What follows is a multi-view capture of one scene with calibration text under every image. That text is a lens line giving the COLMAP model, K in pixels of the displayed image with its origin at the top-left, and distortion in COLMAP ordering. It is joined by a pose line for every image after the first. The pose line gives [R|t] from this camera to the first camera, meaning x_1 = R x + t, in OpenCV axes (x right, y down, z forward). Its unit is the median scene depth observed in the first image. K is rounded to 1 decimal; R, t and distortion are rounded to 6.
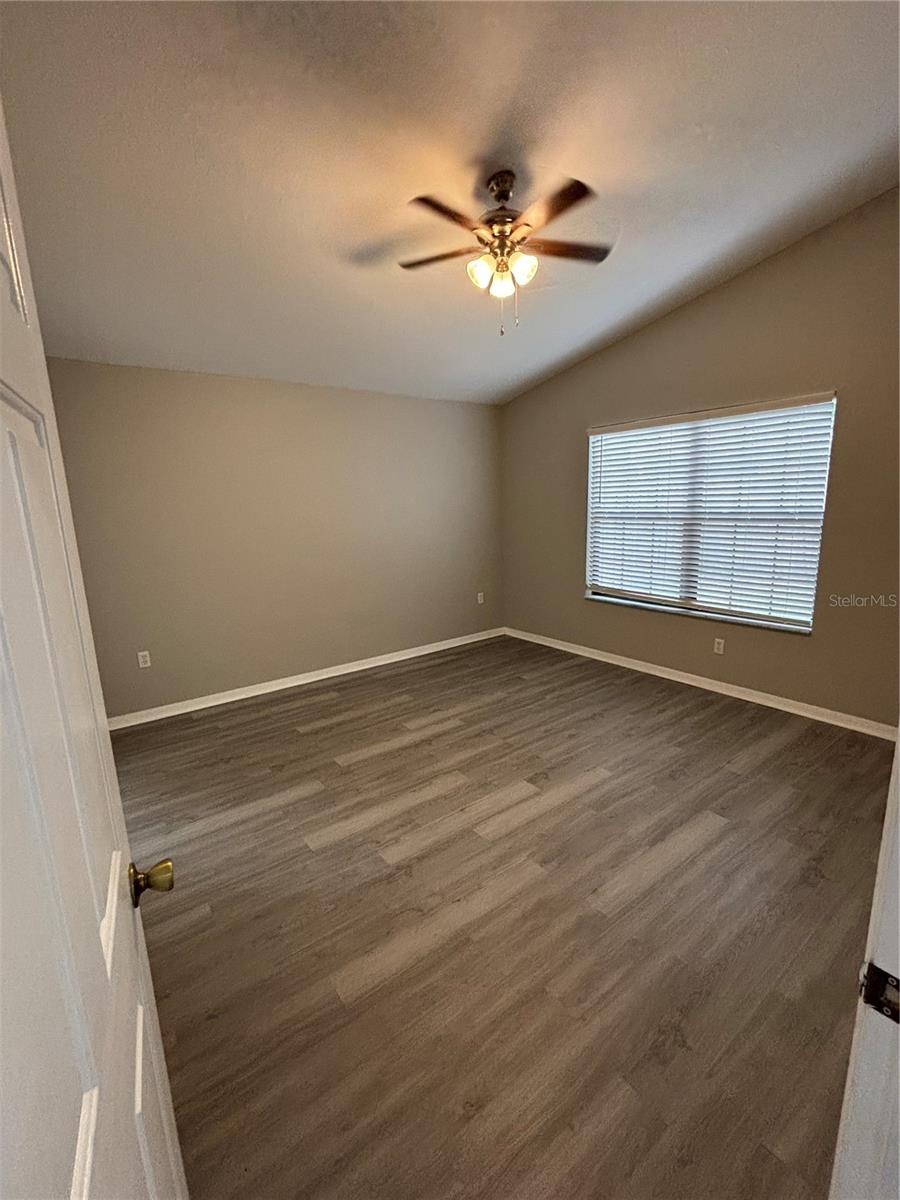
lens RADIAL K [[517.5, 0, 460.0], [0, 517.5, 603.0], [0, 0, 1]] dist [0.004833, -0.000746]
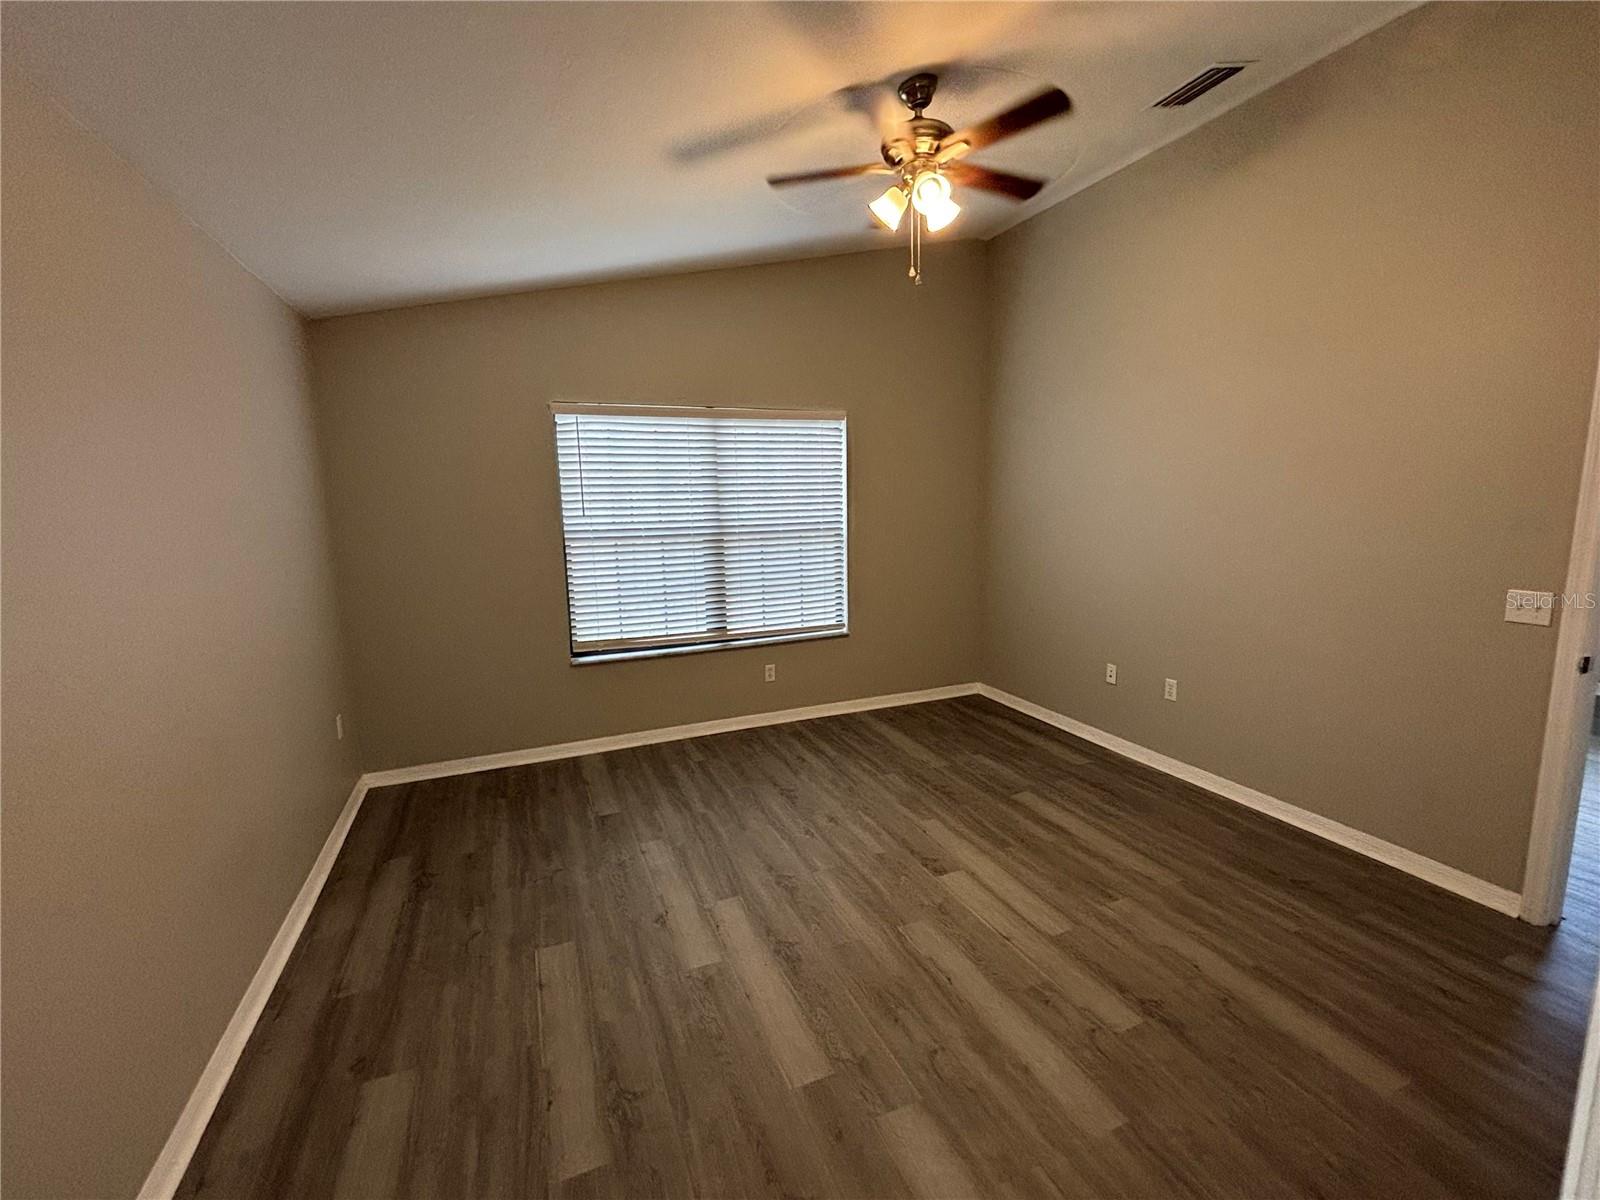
lens RADIAL K [[700.9, 0, 770.1], [0, 700.9, 600.2], [0, 0, 1]] dist [0.001591, 0.000531]
pose [[0.262008, -0.128711, 0.956444, -0.668305], [0.201259, 0.976563, 0.076285, -0.137659], [-0.943847, 0.172505, 0.281771, 0.672630]]
